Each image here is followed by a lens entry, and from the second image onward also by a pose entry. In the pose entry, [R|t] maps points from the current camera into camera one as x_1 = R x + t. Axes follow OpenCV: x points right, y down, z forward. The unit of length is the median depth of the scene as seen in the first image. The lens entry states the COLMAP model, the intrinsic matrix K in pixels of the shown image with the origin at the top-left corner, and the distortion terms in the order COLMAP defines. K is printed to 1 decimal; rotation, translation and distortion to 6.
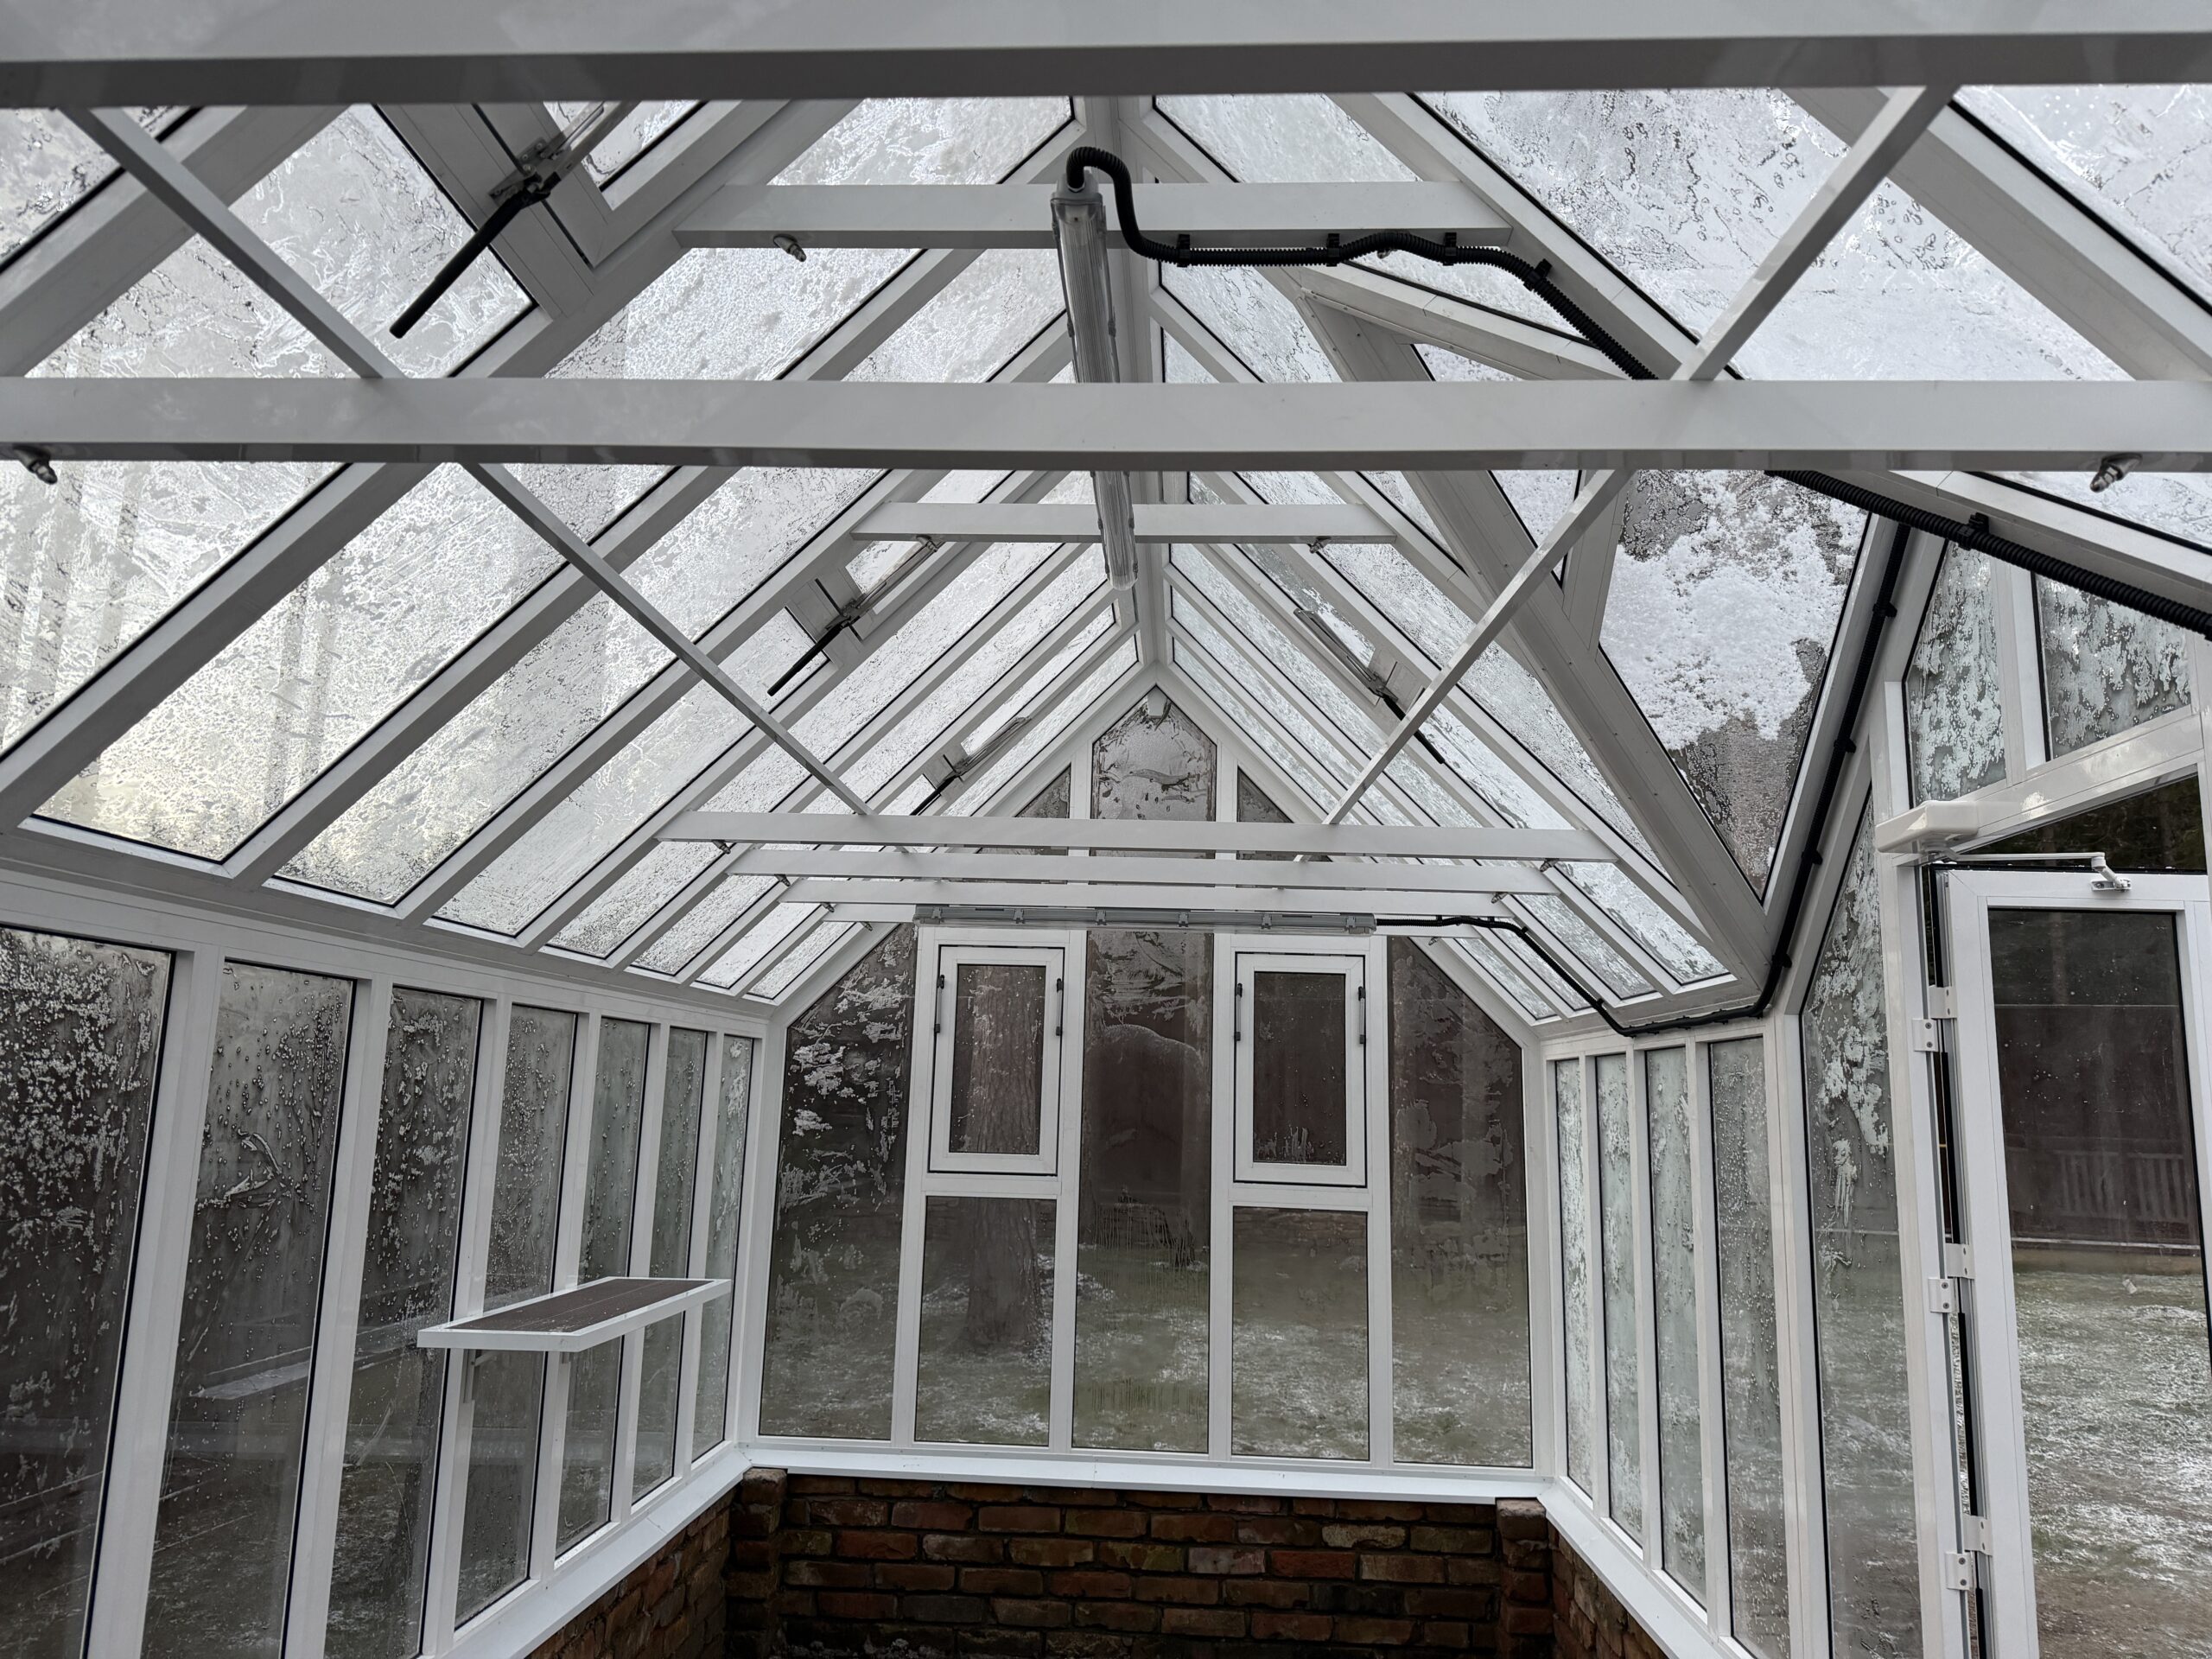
lens RADIAL K [[1499.4, 0, 1100.8], [0, 1499.4, 787.5], [0, 0, 1]] dist [0.094709, -0.174765]
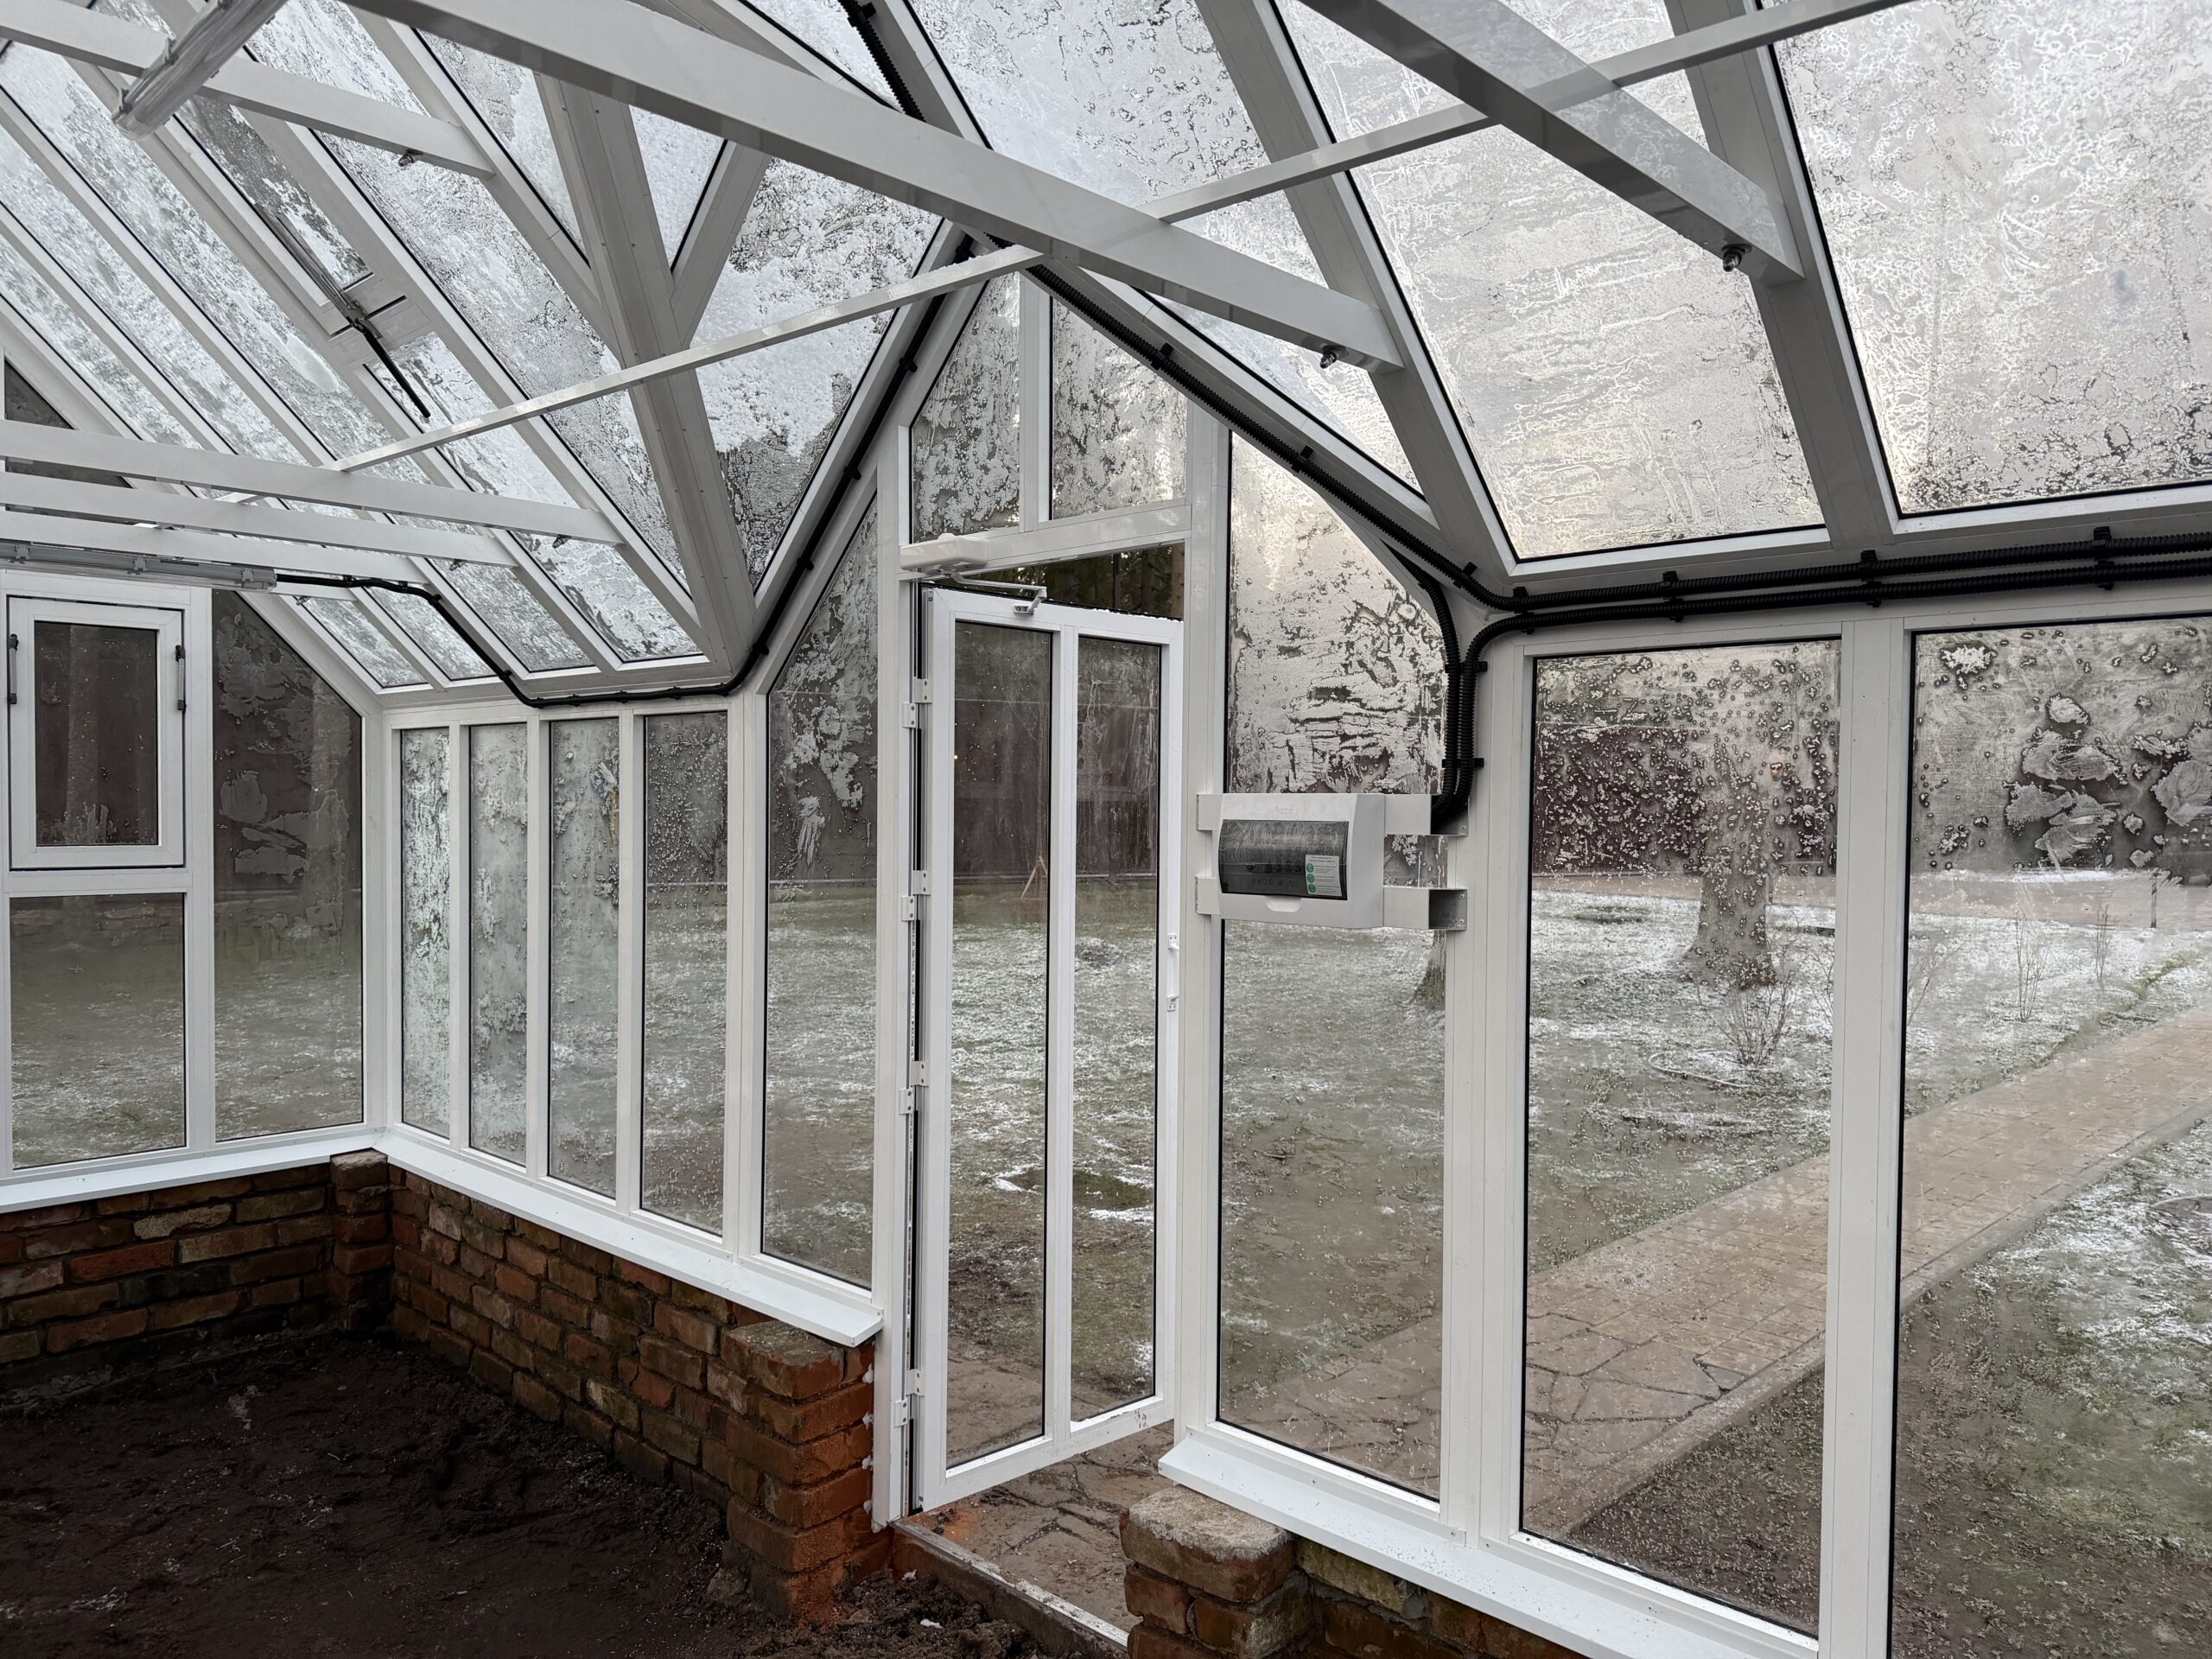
lens RADIAL K [[1525.4, 0, 1106.0], [0, 1525.4, 829.5], [0, 0, 1]] dist [0.078859, -0.105836]
pose [[0.649625, -0.039563, 0.759225, -0.240286], [-0.144924, 0.973888, 0.174753, 0.004812], [-0.746314, -0.223554, 0.626928, 0.029426]]
